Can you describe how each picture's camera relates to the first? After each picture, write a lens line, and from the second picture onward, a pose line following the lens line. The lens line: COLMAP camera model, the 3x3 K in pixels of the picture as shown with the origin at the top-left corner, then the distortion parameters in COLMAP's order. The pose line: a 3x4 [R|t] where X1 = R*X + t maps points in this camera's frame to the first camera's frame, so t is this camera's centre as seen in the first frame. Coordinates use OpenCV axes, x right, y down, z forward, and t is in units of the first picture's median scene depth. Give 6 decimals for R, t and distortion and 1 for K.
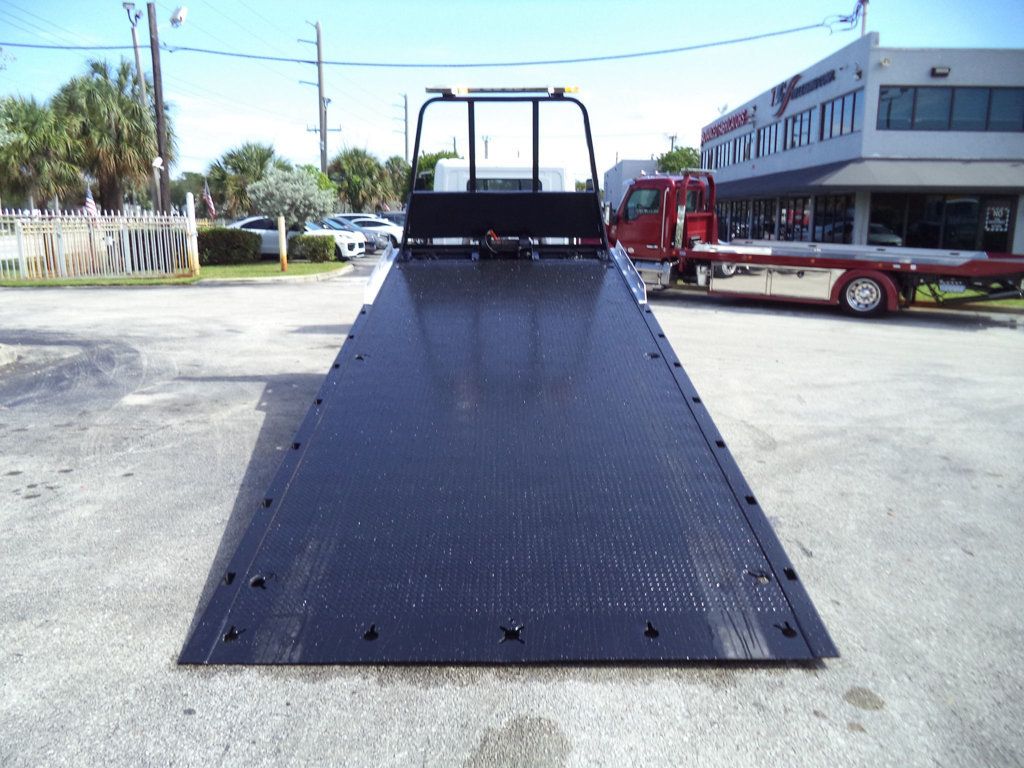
lens RADIAL K [[823.5, 0, 526.2], [0, 823.5, 385.1], [0, 0, 1]] dist [-0.023740, 0.002681]
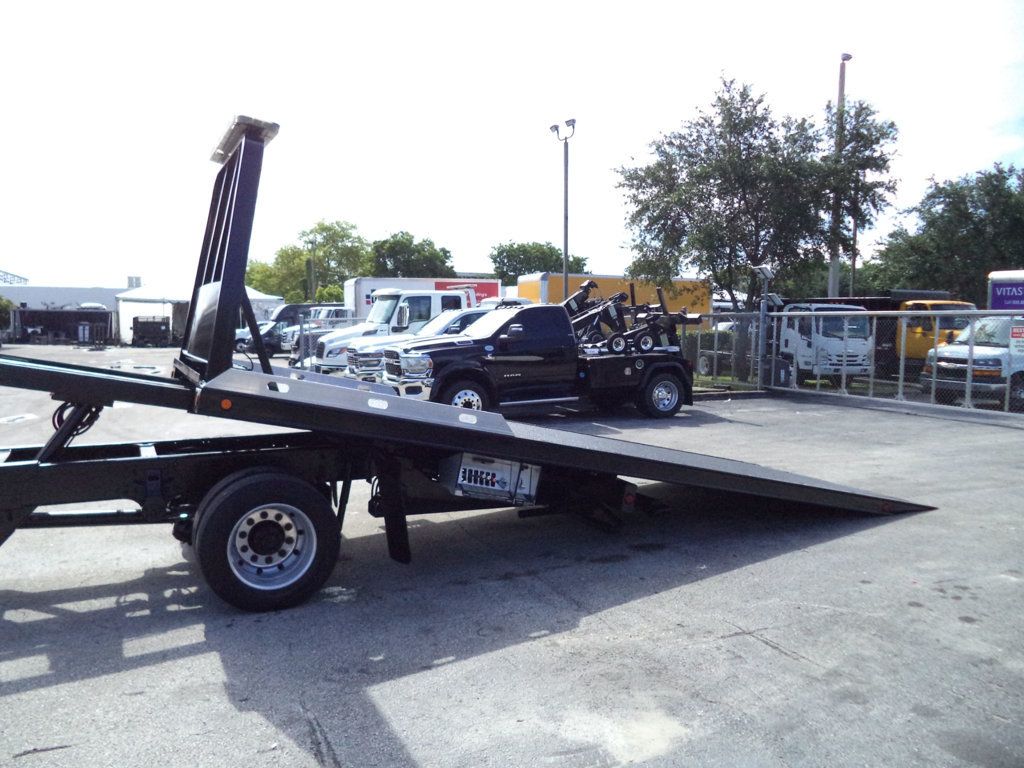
lens RADIAL K [[827.7, 0, 524.9], [0, 827.7, 385.8], [0, 0, 1]] dist [-0.026854, 0.005296]
pose [[-0.426072, -0.084406, 0.900743, -0.282032], [0.154608, 0.974198, 0.164422, -0.085323], [-0.891380, 0.209318, -0.402029, 0.406271]]
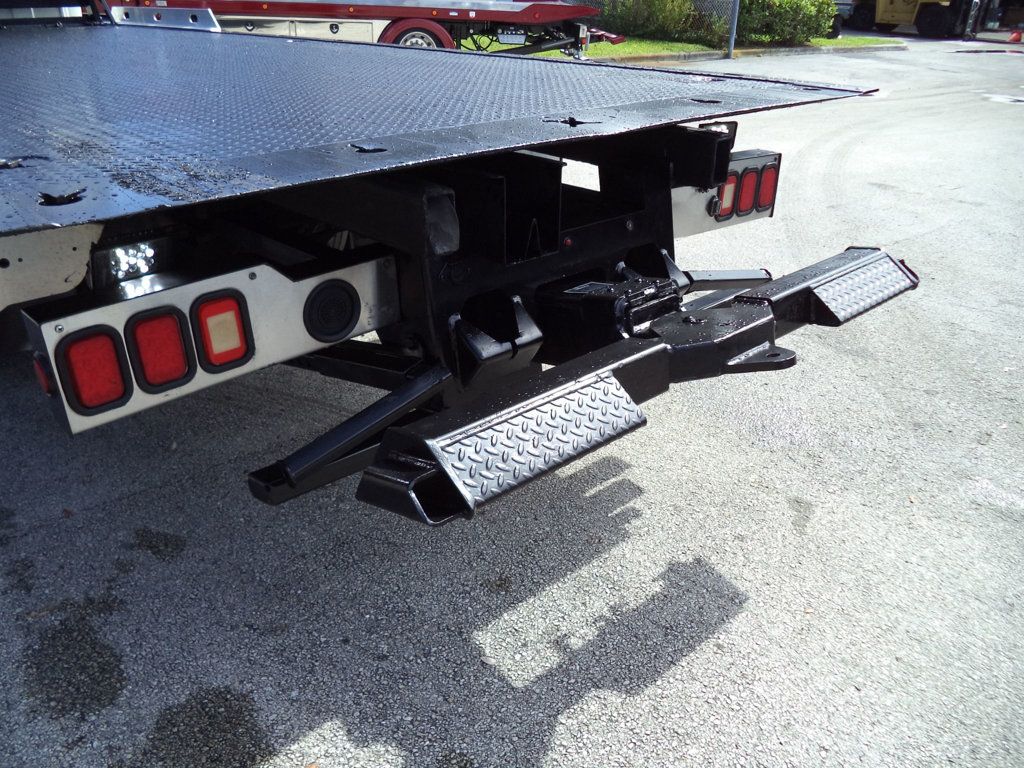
lens RADIAL K [[809.6, 0, 512.3], [0, 809.6, 402.6], [0, 0, 1]] dist [-0.022671, 0.002874]
pose [[0.747006, -0.304861, 0.590798, -0.065678], [0.116540, 0.934949, 0.335096, -0.029963], [-0.654523, -0.181467, 0.733941, 0.202717]]
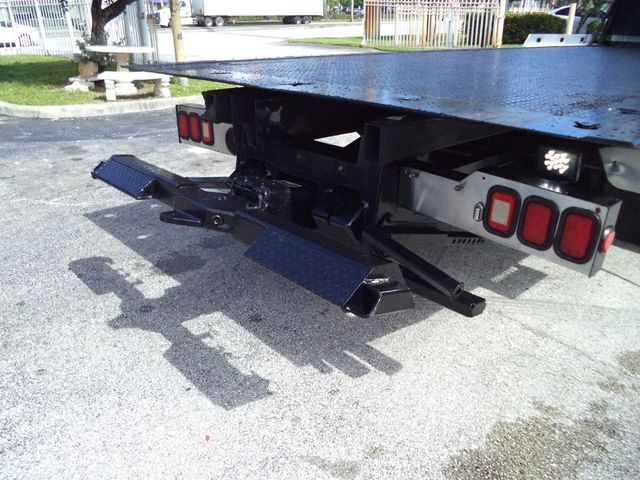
lens RADIAL K [[513.4, 0, 321.4], [0, 513.4, 263.6], [0, 0, 1]] dist [-0.015495, -0.009826]
pose [[0.677439, 0.325637, -0.659574, 0.060941], [-0.148086, 0.938689, 0.311341, -0.027482], [0.720519, -0.113240, 0.684127, 0.203653]]
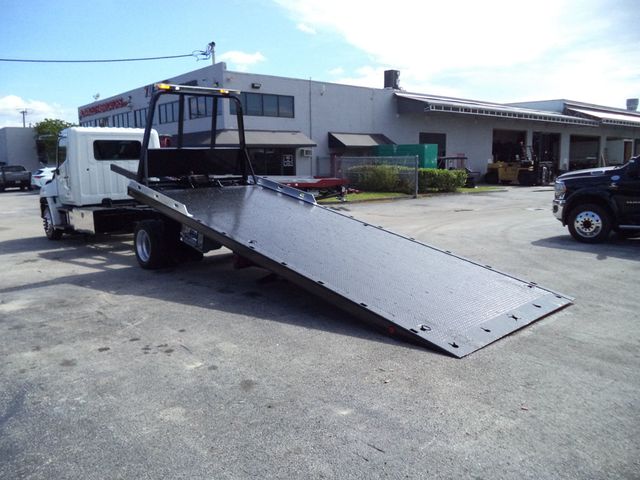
lens RADIAL K [[510.0, 0, 320.0], [0, 510.0, 240.0], [0, 0, 1]] dist [-0.030553, 0.000352]
pose [[0.748577, -0.119054, 0.652272, -0.207402], [0.152691, 0.988261, 0.005144, -0.005465], [-0.645228, 0.095746, 0.757967, 0.022693]]
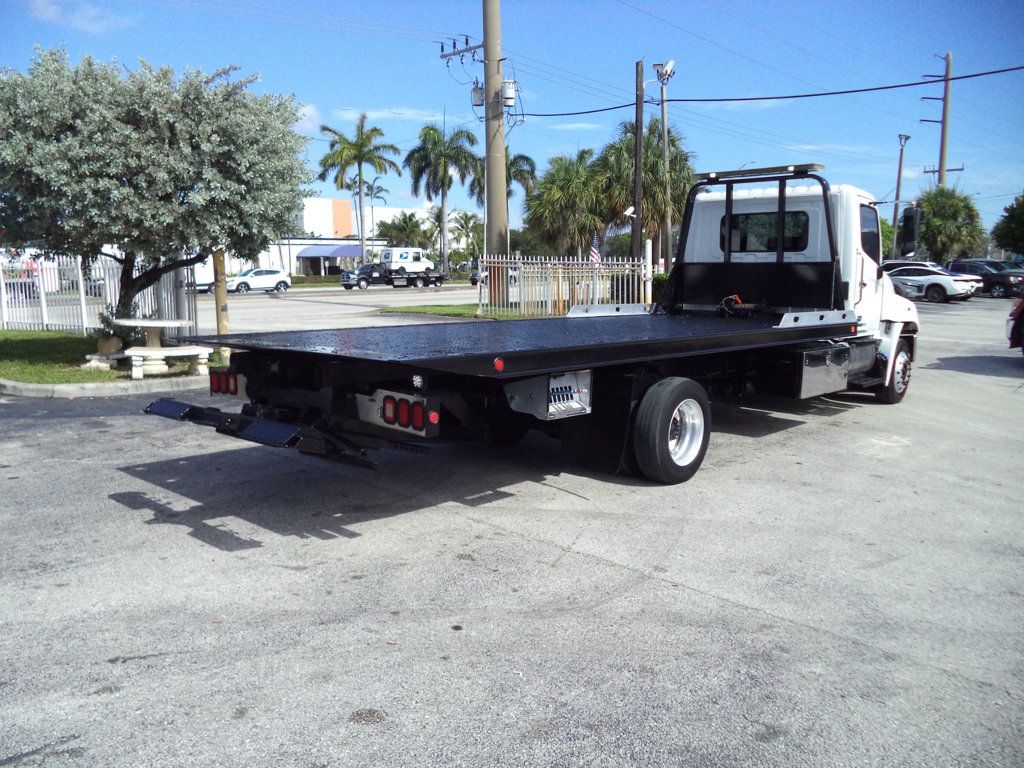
lens RADIAL K [[836.2, 0, 531.9], [0, 836.2, 392.2], [0, 0, 1]] dist [-0.024463, -0.011039]
pose [[0.744597, 0.097965, -0.660286, 0.190739], [-0.131644, 0.991296, -0.001378, -0.024474], [0.654404, 0.087949, 0.751013, 0.138448]]
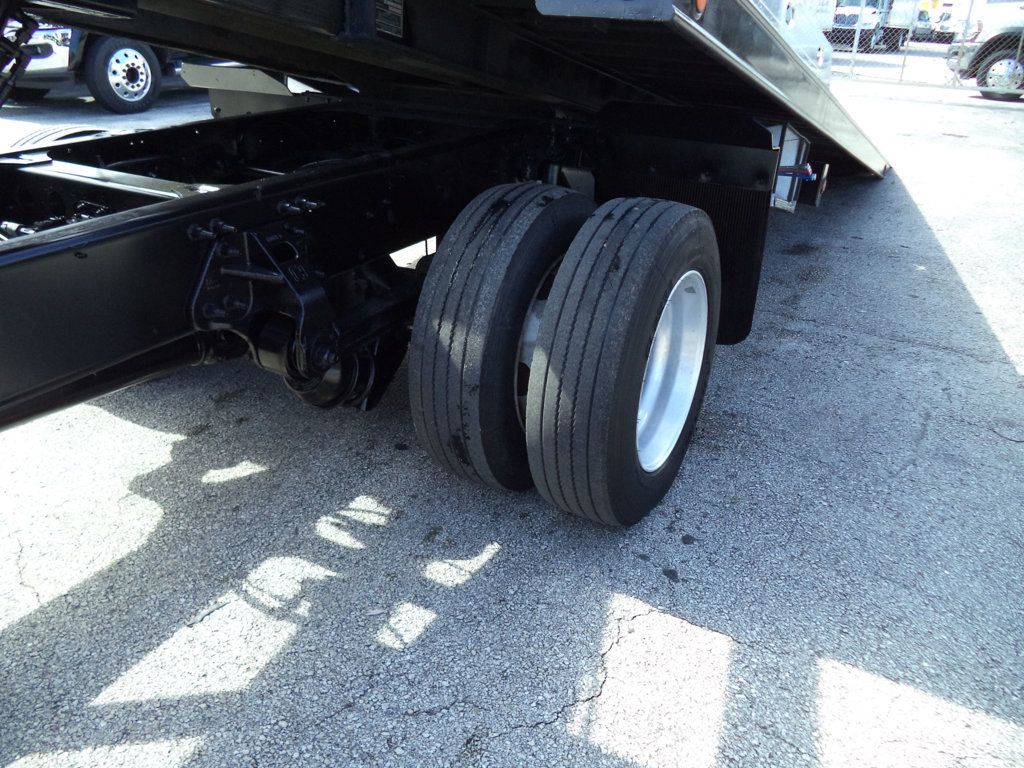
lens RADIAL K [[809.6, 0, 512.3], [0, 809.6, 402.6], [0, 0, 1]] dist [-0.022671, 0.002874]
pose [[-0.860071, -0.256343, 0.441096, -0.095456], [0.068065, 0.799214, 0.597180, -0.070982], [-0.505613, 0.543641, -0.669933, 0.455662]]
